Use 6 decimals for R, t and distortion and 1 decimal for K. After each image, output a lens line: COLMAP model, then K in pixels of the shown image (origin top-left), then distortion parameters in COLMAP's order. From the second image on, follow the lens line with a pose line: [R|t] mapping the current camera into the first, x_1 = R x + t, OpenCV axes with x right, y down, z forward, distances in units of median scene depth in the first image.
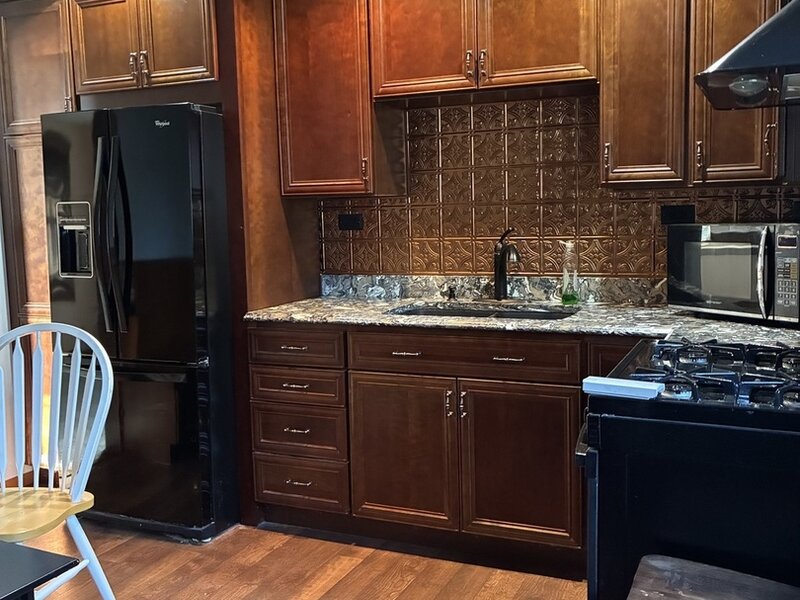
lens RADIAL K [[799.5, 0, 401.1], [0, 799.5, 297.0], [0, 0, 1]] dist [-0.006736, 0.000000]
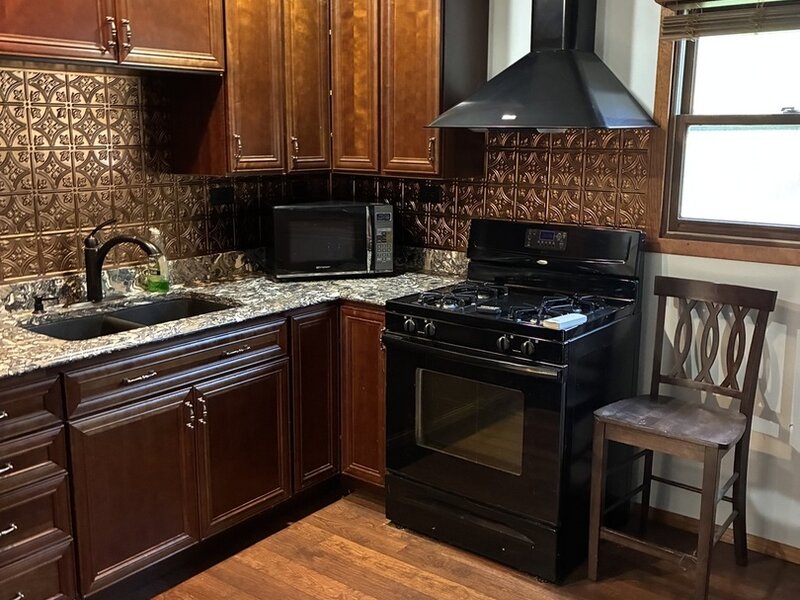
lens RADIAL K [[799.5, 0, 400.5], [0, 799.5, 301.0], [0, 0, 1]] dist [-0.006736, 0.000000]
pose [[0.231563, -0.176842, 0.956611, -0.683923], [0.095190, 0.982739, 0.158630, -0.110388], [-0.968152, 0.054327, 0.244399, 0.482273]]
